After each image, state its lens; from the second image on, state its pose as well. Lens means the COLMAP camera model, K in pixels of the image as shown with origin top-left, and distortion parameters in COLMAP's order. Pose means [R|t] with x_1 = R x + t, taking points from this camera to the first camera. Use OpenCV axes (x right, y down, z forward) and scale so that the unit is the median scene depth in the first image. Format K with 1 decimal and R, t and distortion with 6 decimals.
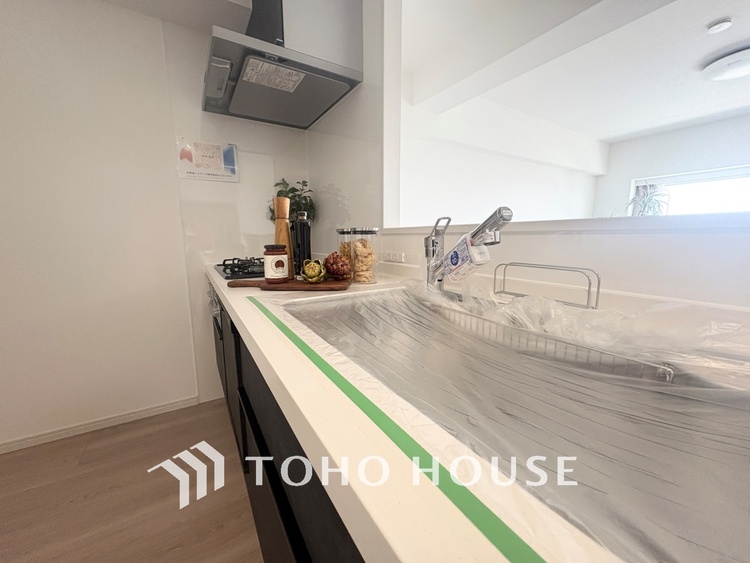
lens RADIAL K [[300.6, 0, 375.0], [0, 300.6, 281.5], [0, 0, 1]] dist [0.002772, 0.000060]
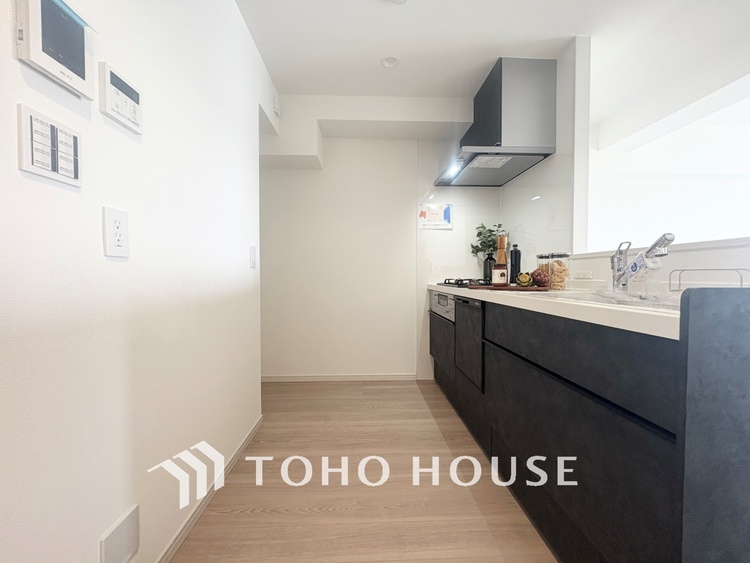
lens RADIAL K [[300.6, 0, 375.0], [0, 300.6, 281.5], [0, 0, 1]] dist [0.002772, 0.000060]
pose [[0.872306, 0.012604, -0.488797, -0.107123], [-0.073979, 0.991562, -0.106455, 0.193930], [0.483331, 0.129022, 0.865878, -0.738453]]
